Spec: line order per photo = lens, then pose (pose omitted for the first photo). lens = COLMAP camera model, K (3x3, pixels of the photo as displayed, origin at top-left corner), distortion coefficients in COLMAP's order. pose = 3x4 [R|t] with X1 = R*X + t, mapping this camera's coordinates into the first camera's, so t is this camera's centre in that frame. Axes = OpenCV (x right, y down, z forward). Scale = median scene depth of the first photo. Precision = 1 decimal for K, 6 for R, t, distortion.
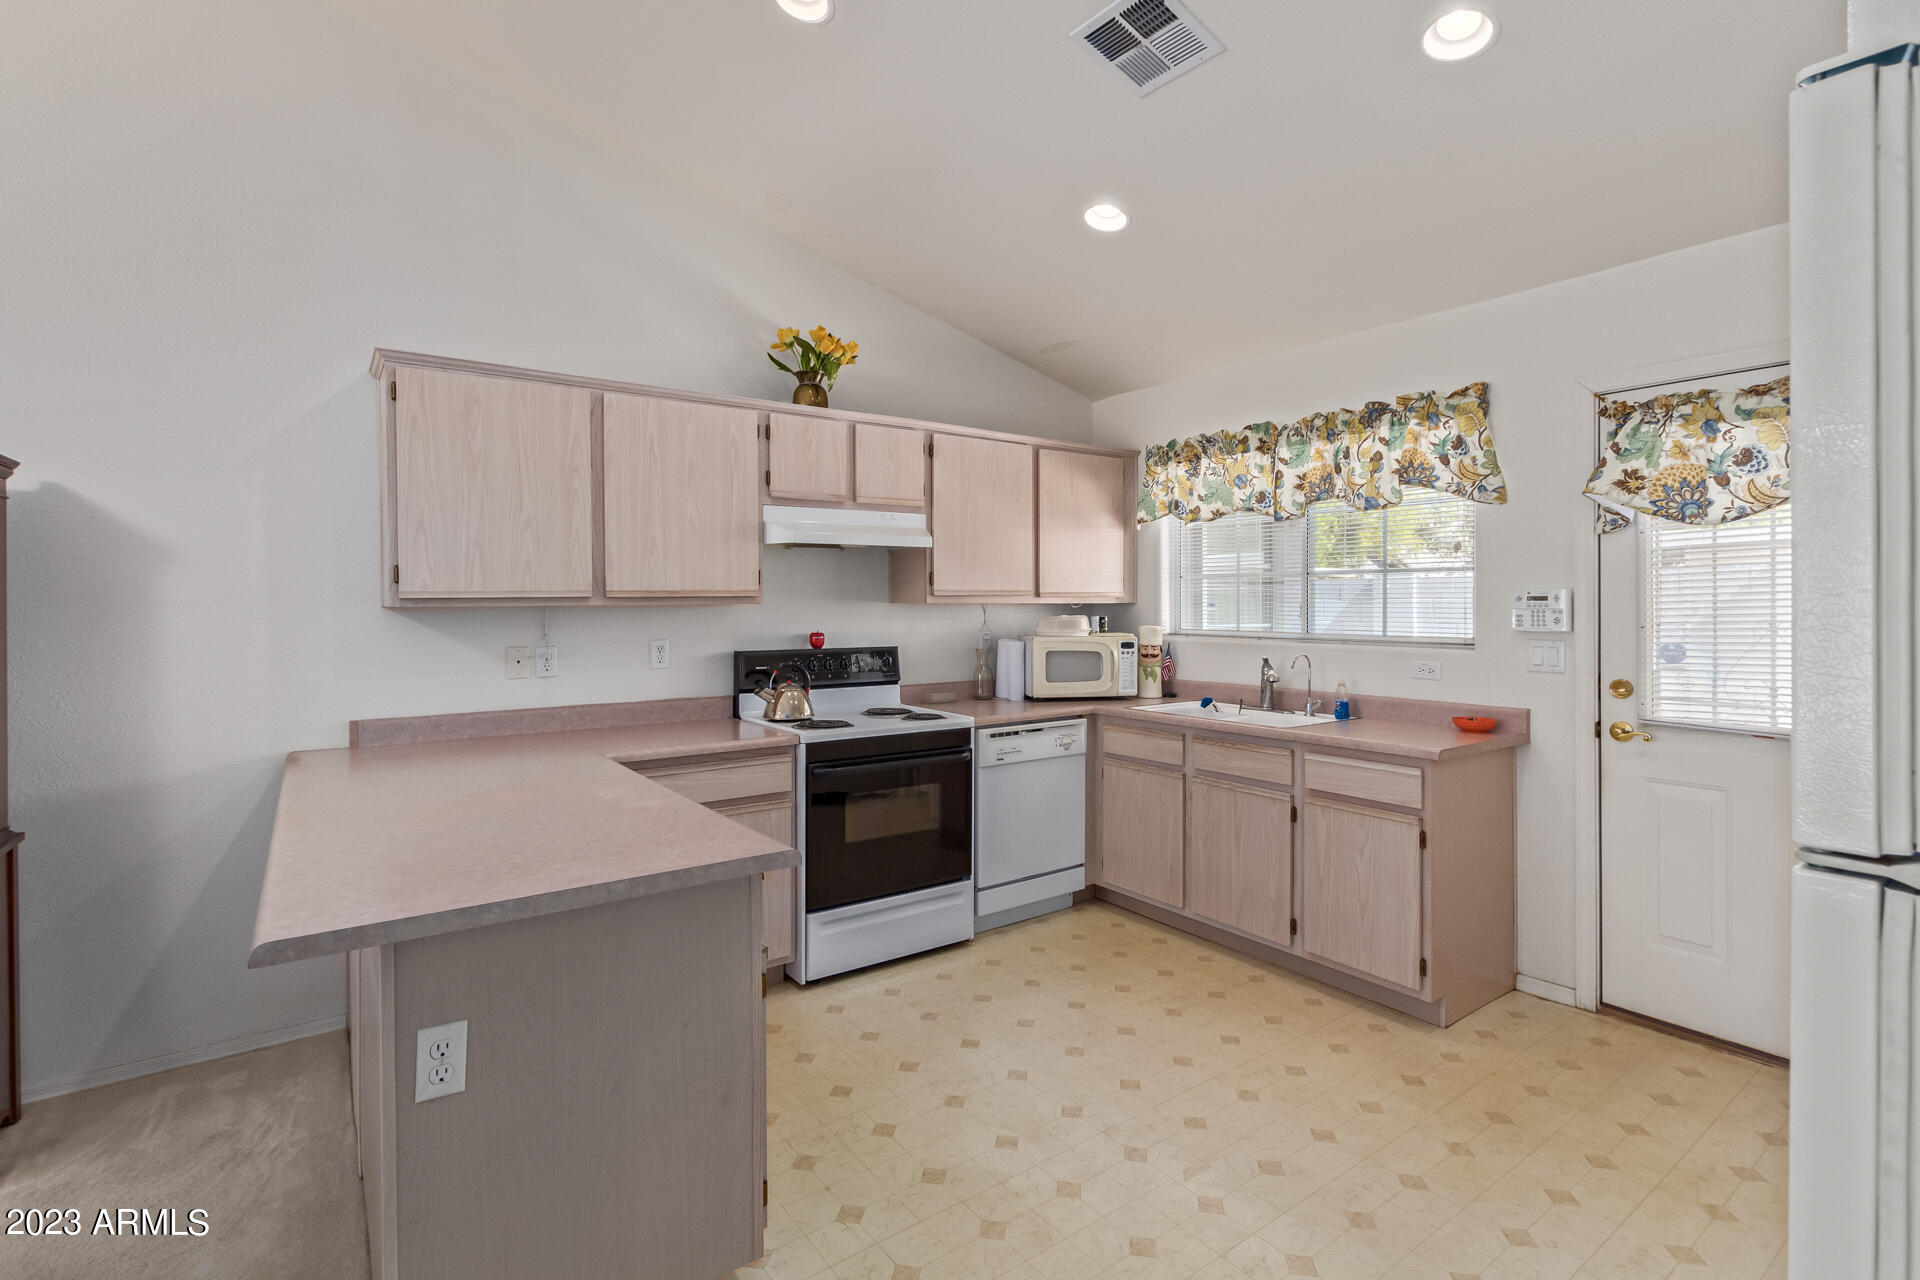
lens RADIAL K [[893.2, 0, 951.9], [0, 893.2, 609.0], [0, 0, 1]] dist [0.002372, -0.001783]
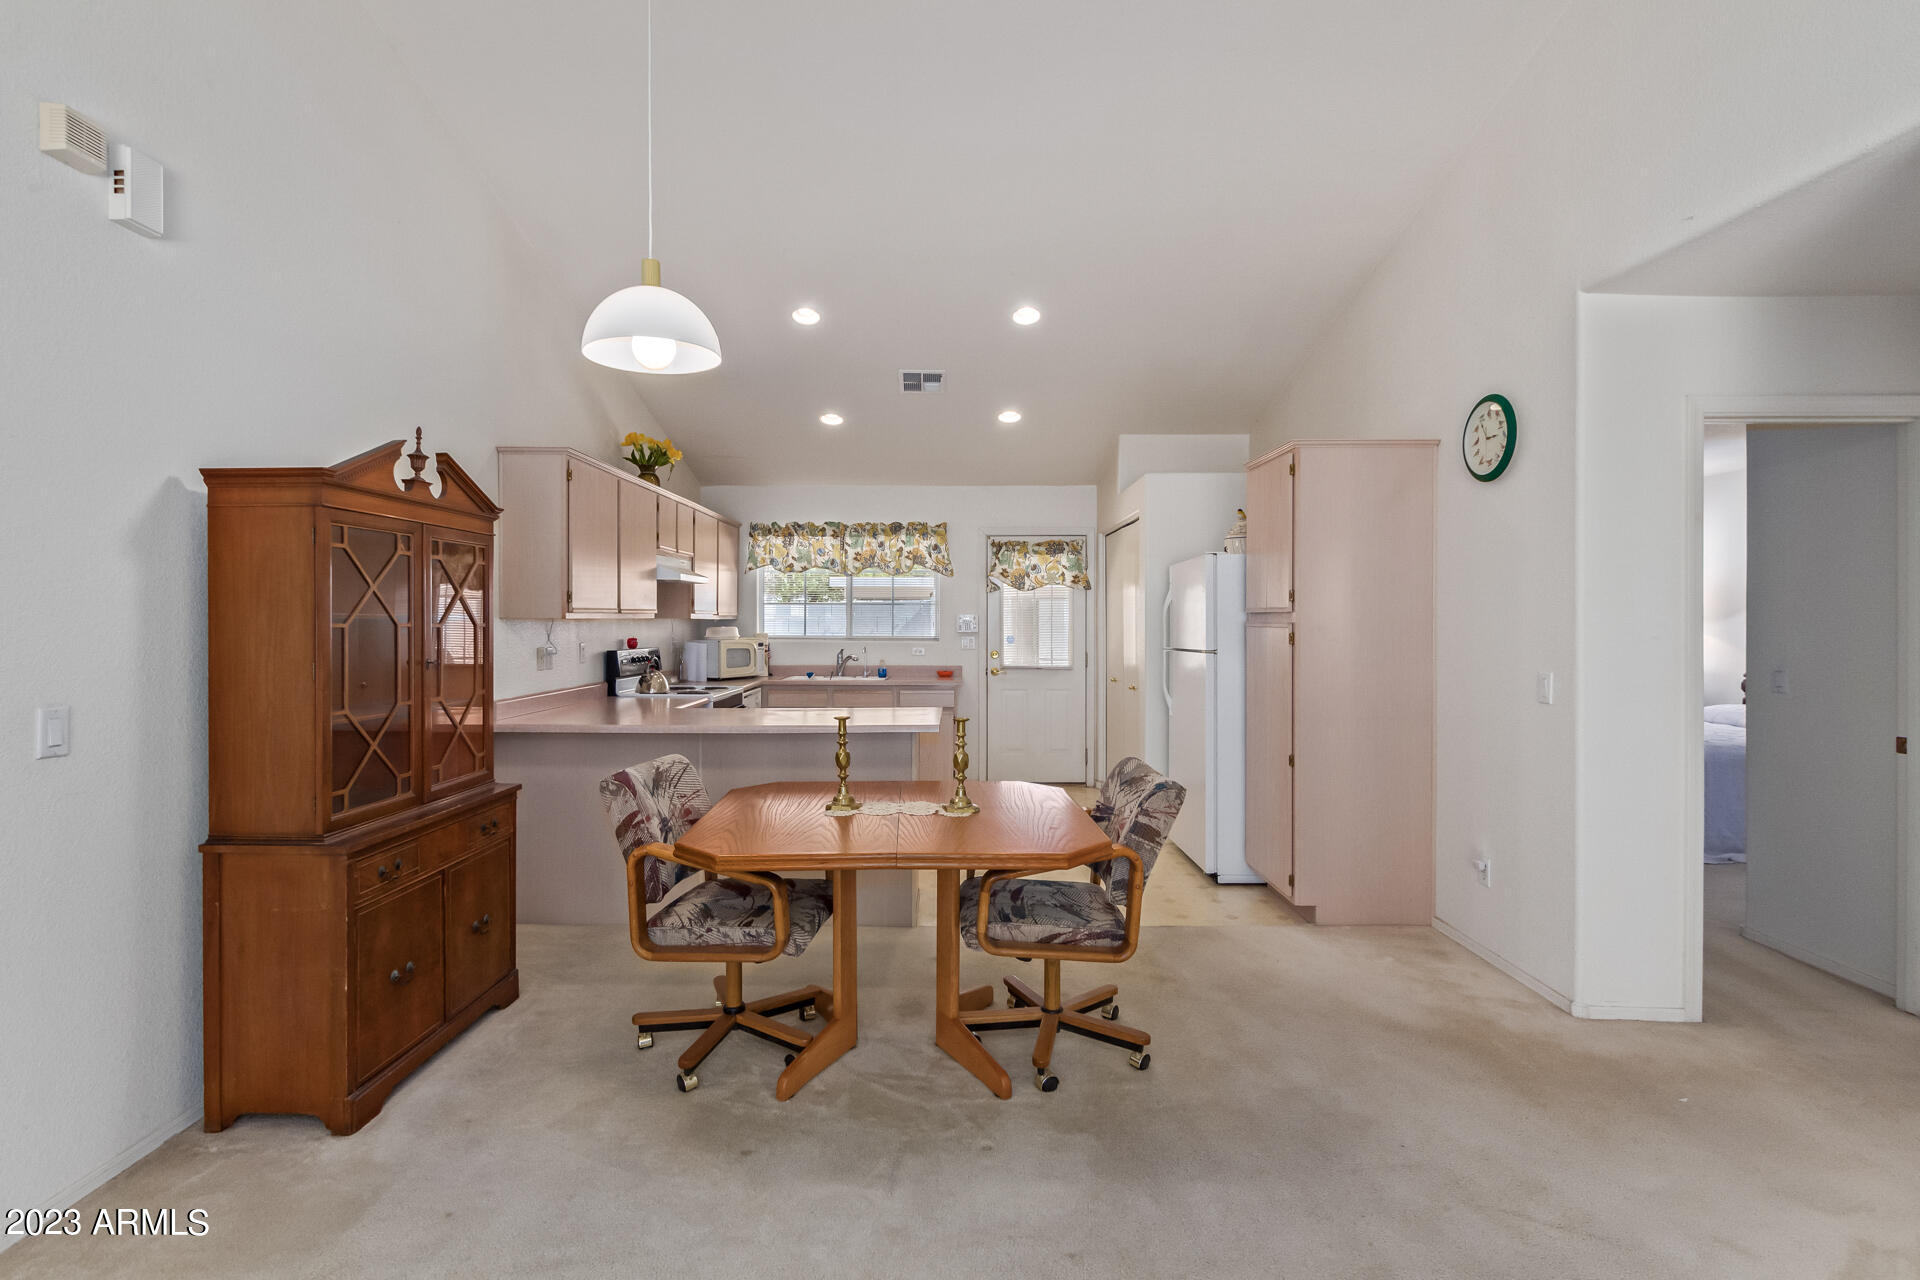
lens RADIAL K [[887.2, 0, 932.6], [0, 887.2, 623.1], [0, 0, 1]] dist [0.004545, 0.000018]
pose [[0.601058, 0.003221, 0.799199, -1.071674], [0.000649, 0.999990, -0.004519, 0.009861], [-0.799205, 0.003235, 0.601050, -0.284000]]
